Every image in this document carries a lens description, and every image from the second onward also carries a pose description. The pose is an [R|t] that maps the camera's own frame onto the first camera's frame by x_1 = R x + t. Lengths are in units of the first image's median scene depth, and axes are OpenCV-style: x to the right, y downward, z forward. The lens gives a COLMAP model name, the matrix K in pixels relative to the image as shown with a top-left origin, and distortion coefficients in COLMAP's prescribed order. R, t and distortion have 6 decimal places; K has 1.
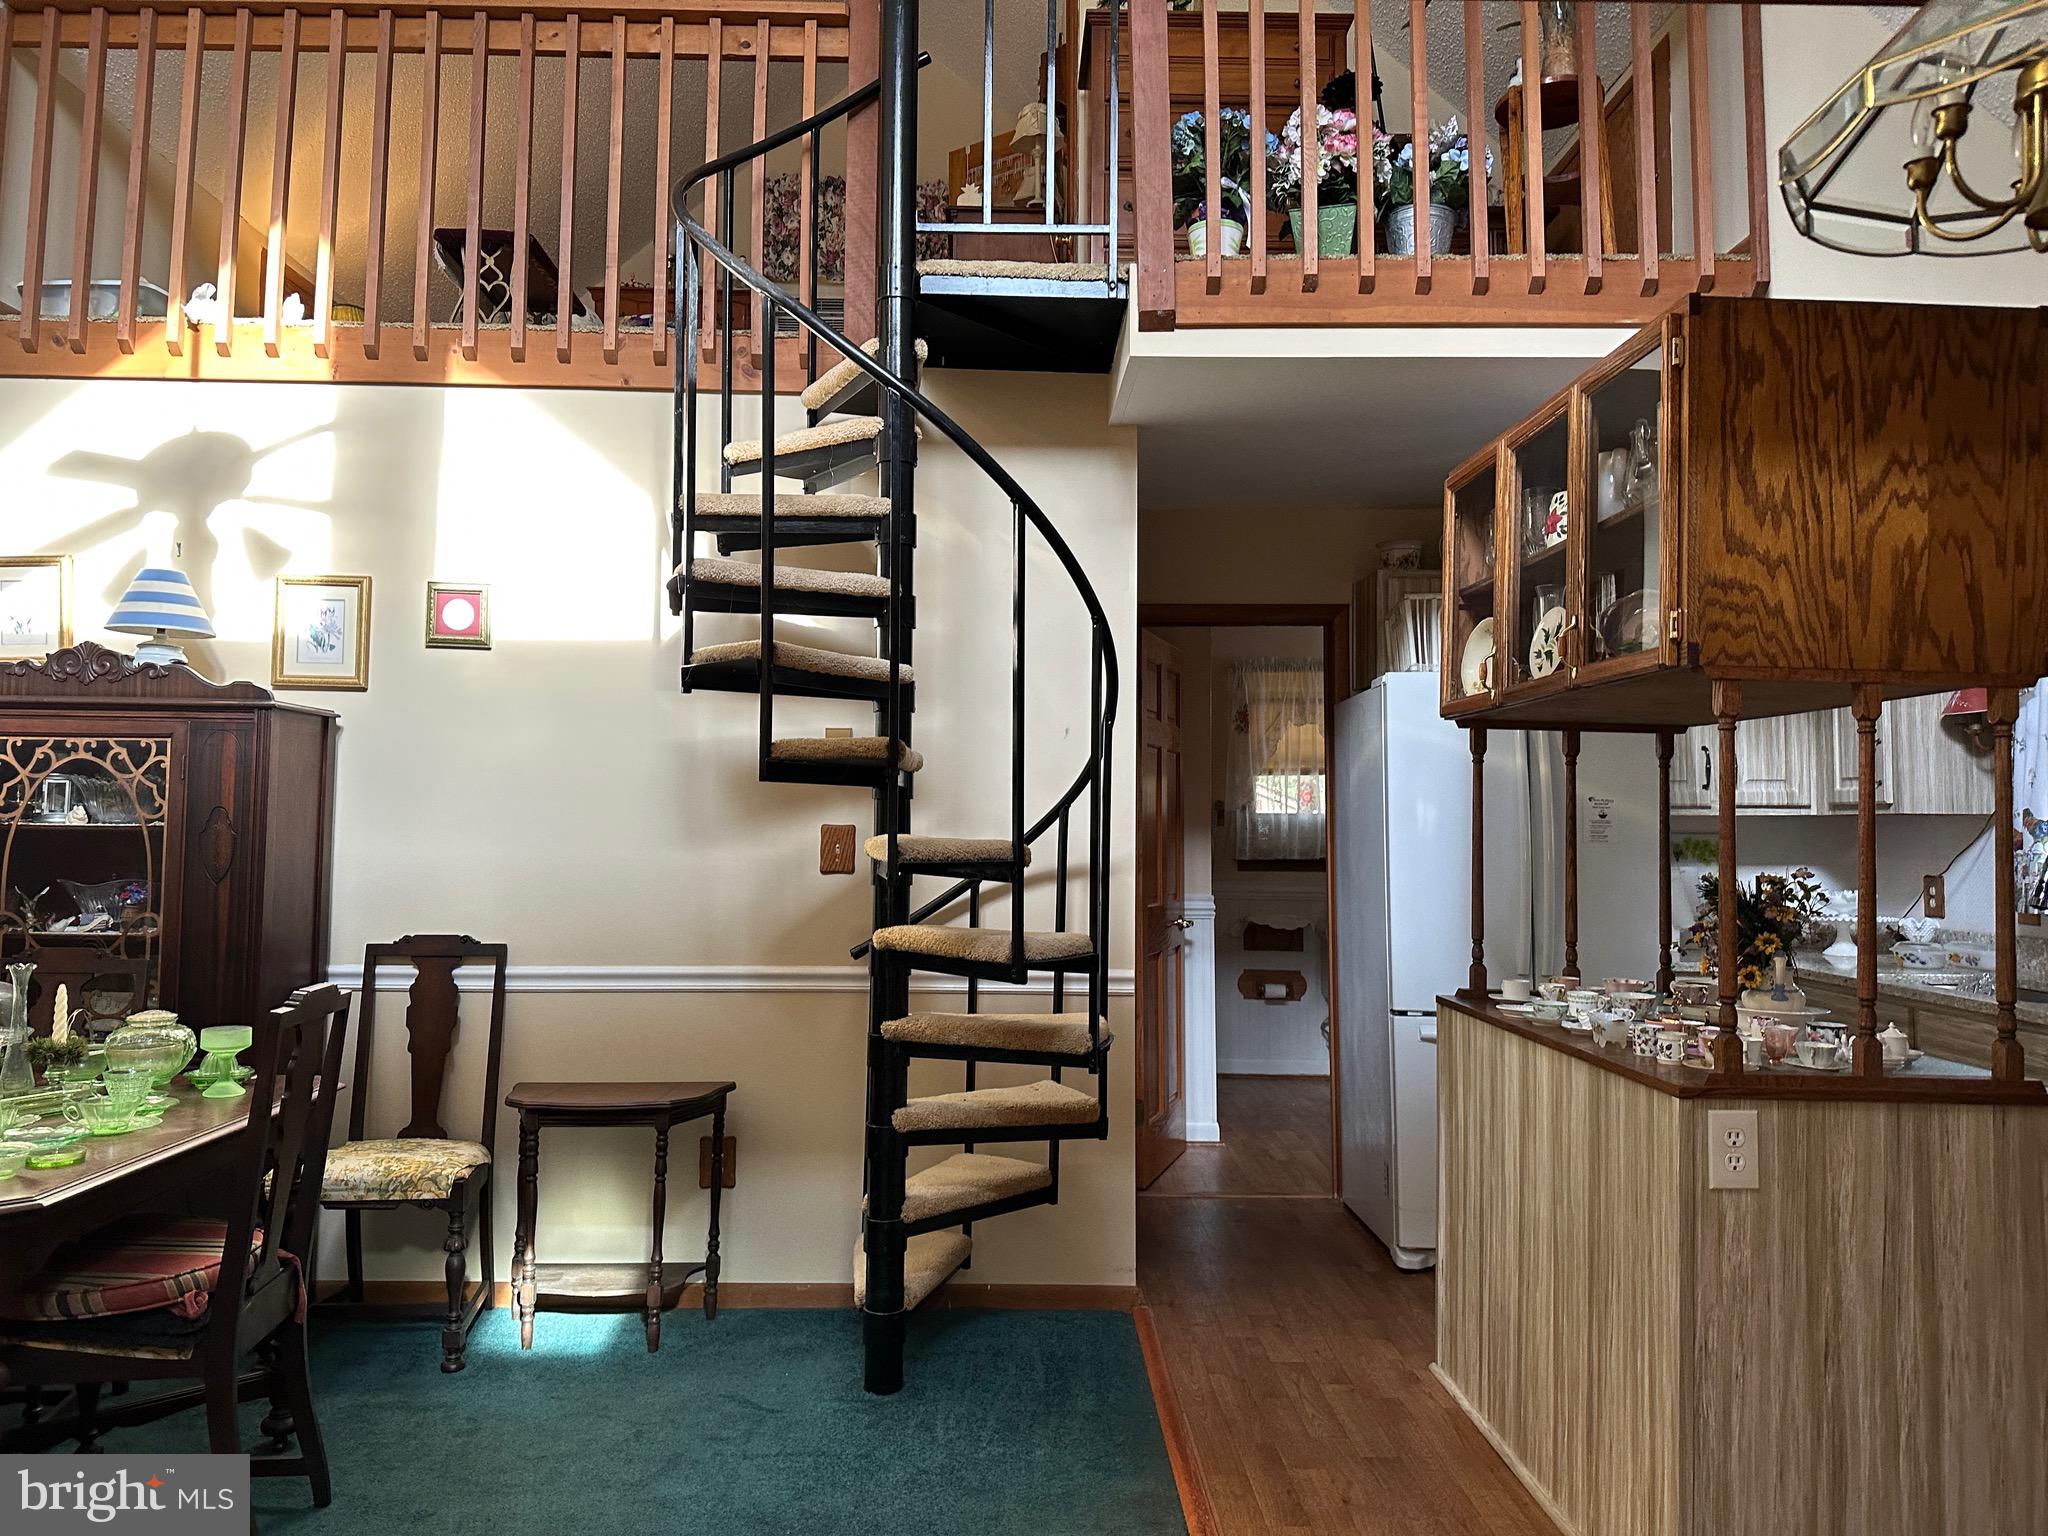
lens RADIAL K [[1425.4, 0, 1016.3], [0, 1425.4, 752.1], [0, 0, 1]] dist [0.093676, -0.130613]
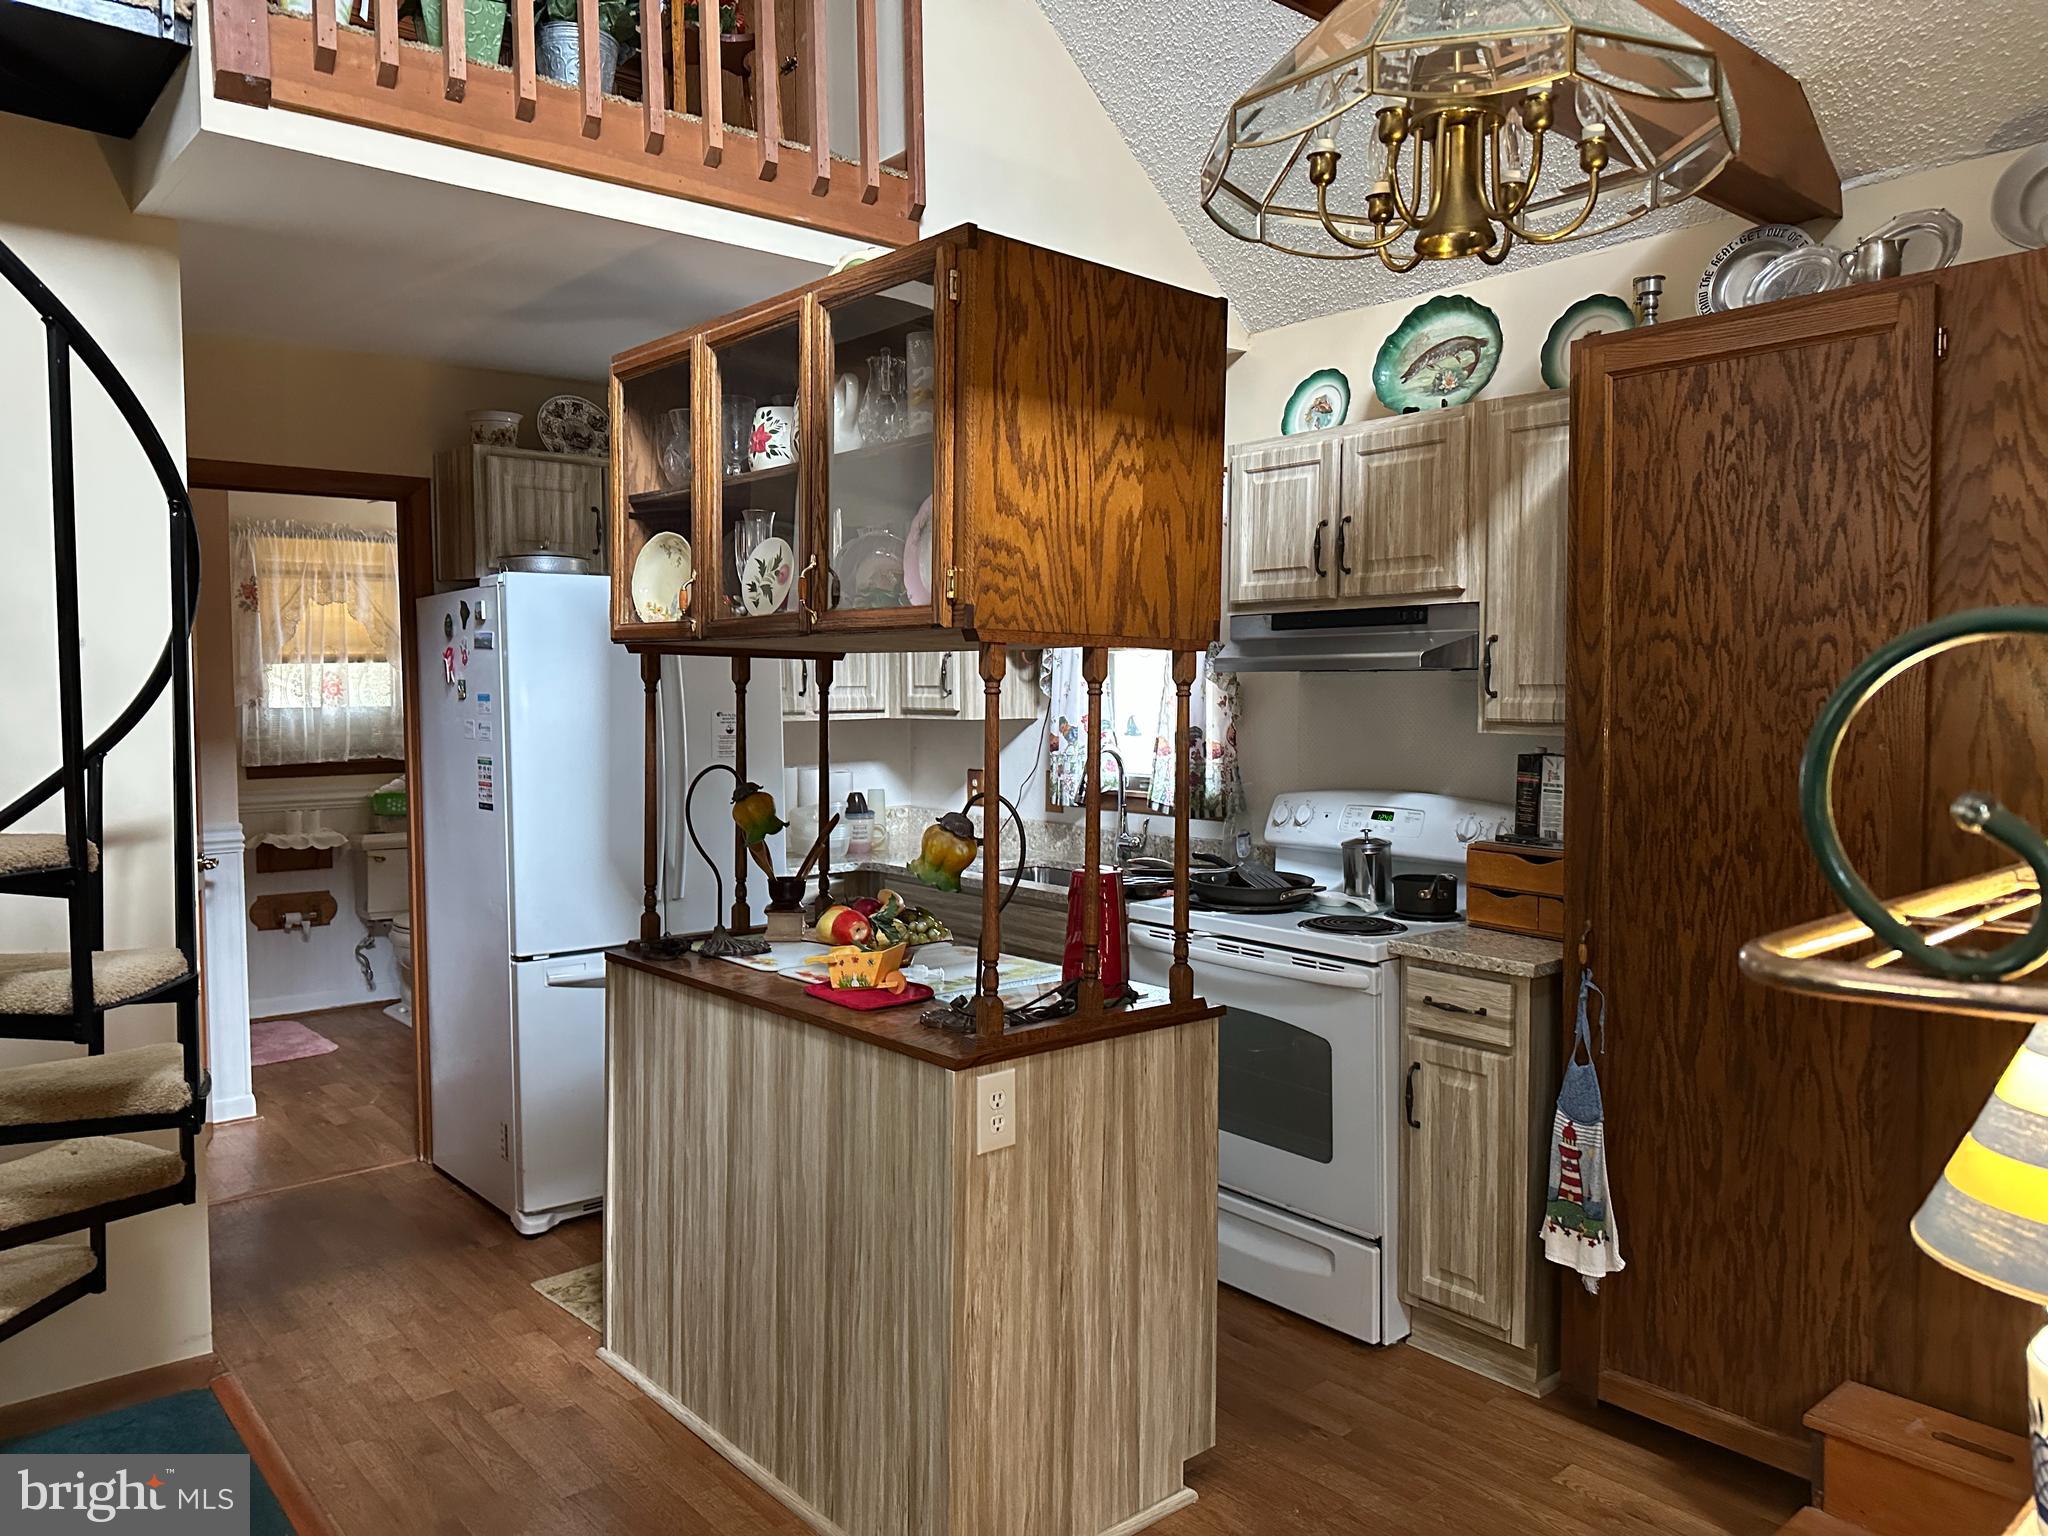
lens RADIAL K [[1425.4, 0, 1016.3], [0, 1425.4, 752.1], [0, 0, 1]] dist [0.093676, -0.130613]
pose [[0.768887, -0.039892, 0.638139, -0.116537], [-0.025134, 0.995395, 0.092508, -0.065575], [-0.638890, -0.087167, 0.764344, 0.241646]]
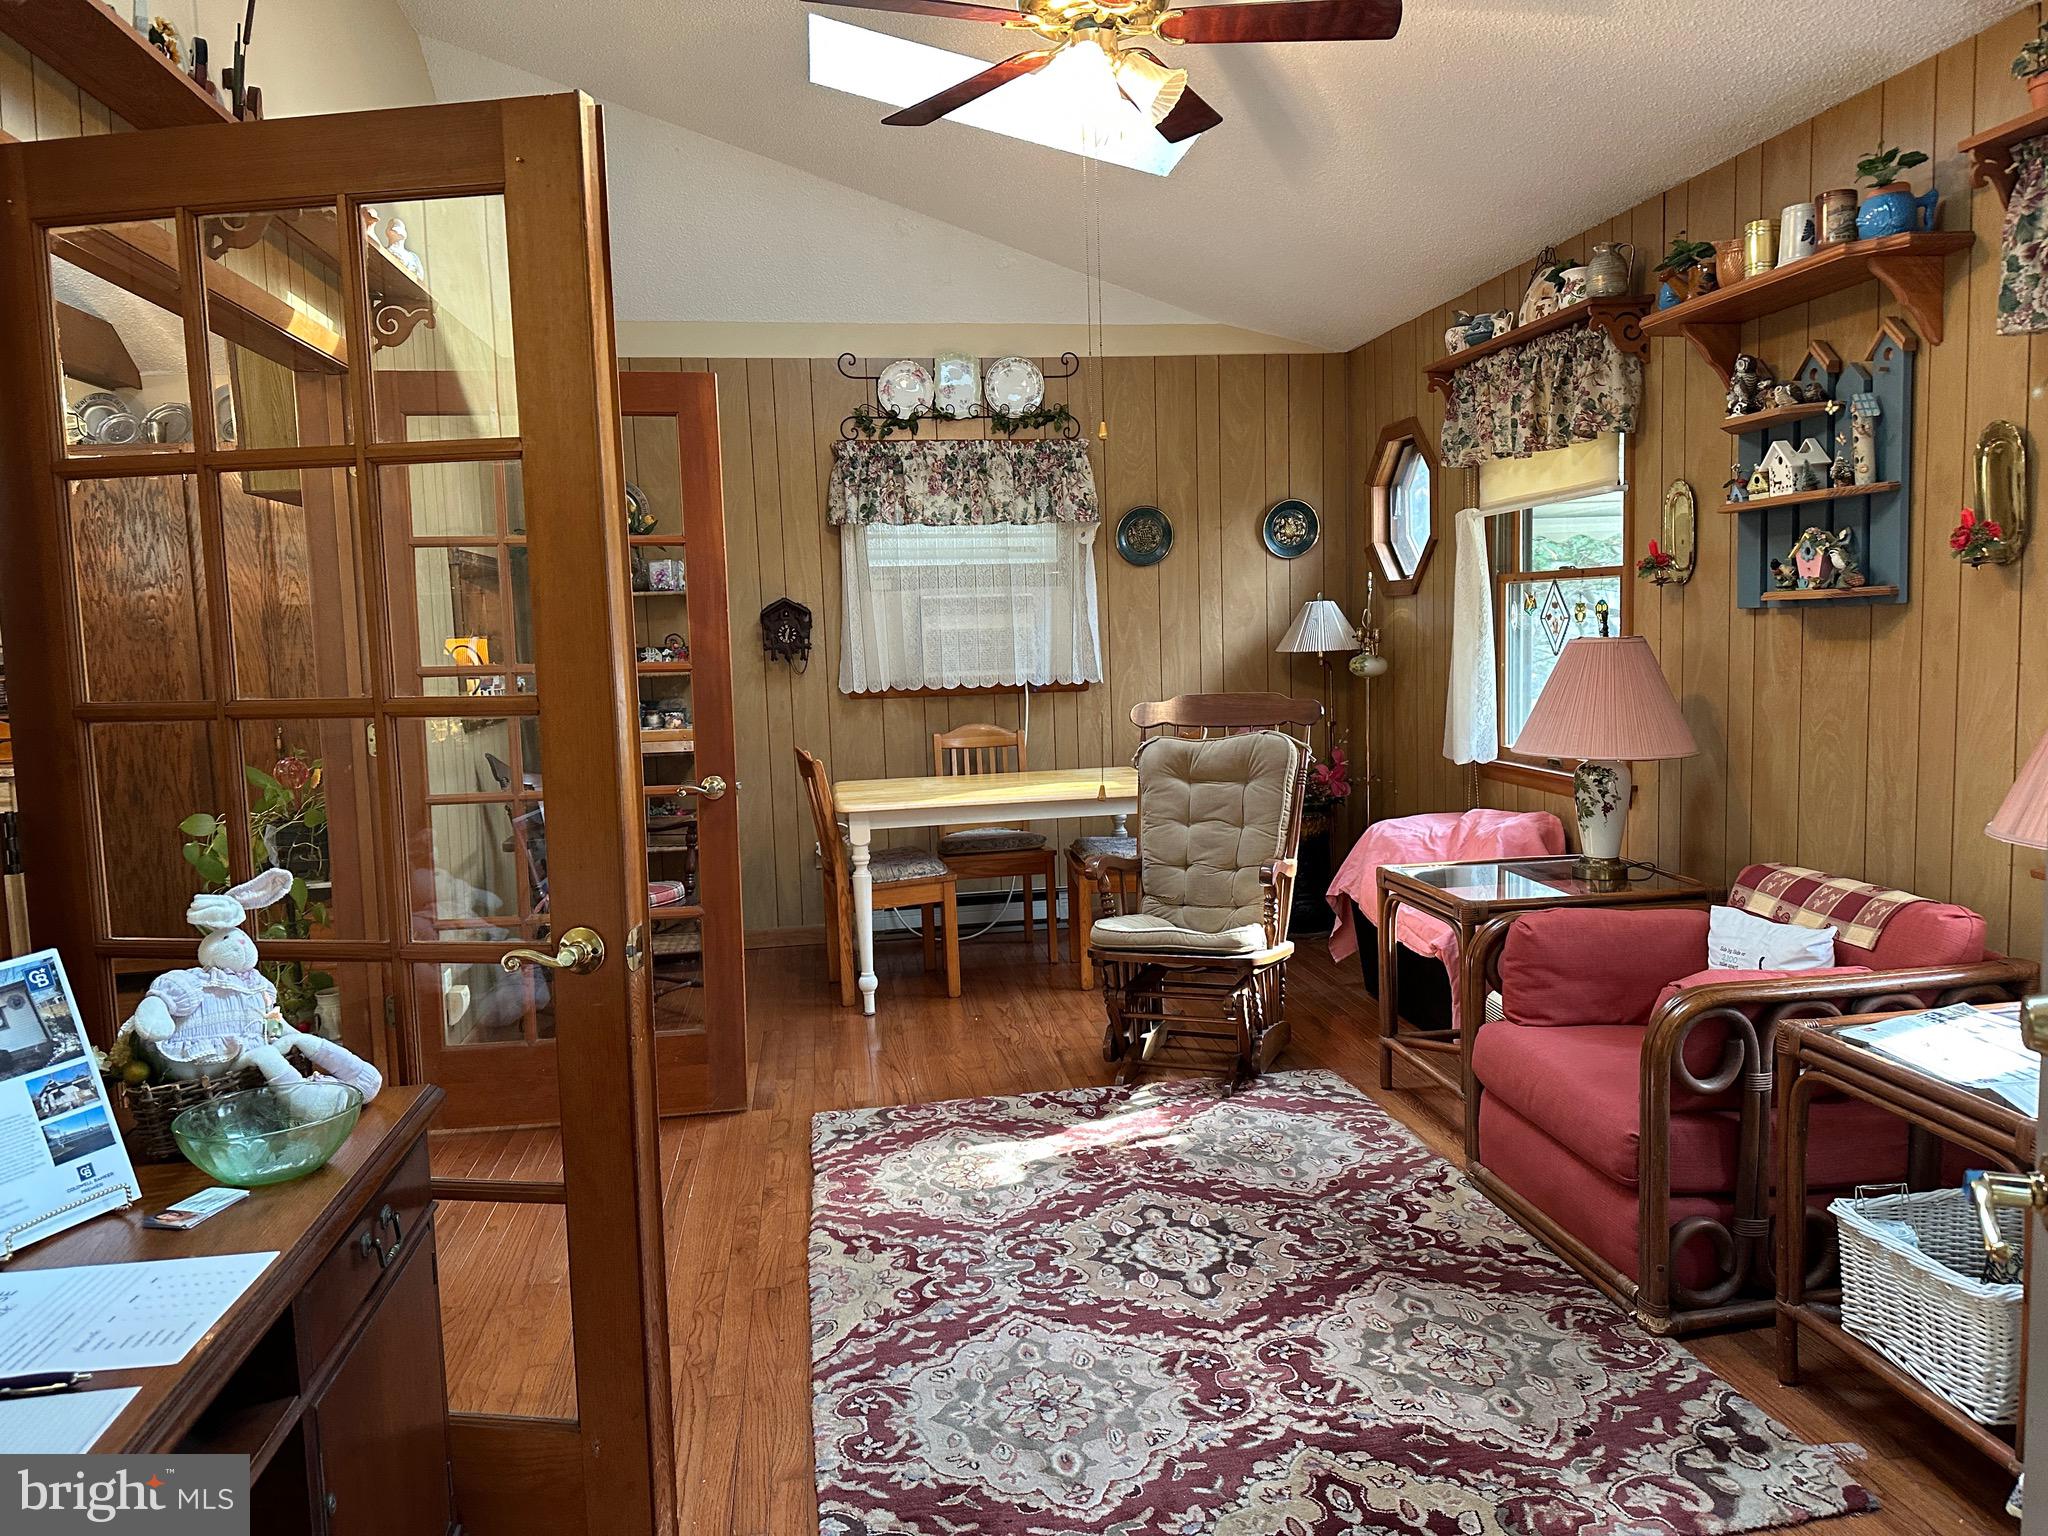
lens RADIAL K [[1425.4, 0, 1016.3], [0, 1425.4, 752.1], [0, 0, 1]] dist [0.093676, -0.130613]
pose [[-0.133611, -0.104688, 0.985489, -1.547239], [-0.018018, 0.994497, 0.103202, -0.083041], [-0.990870, -0.003968, -0.134762, -0.408093]]
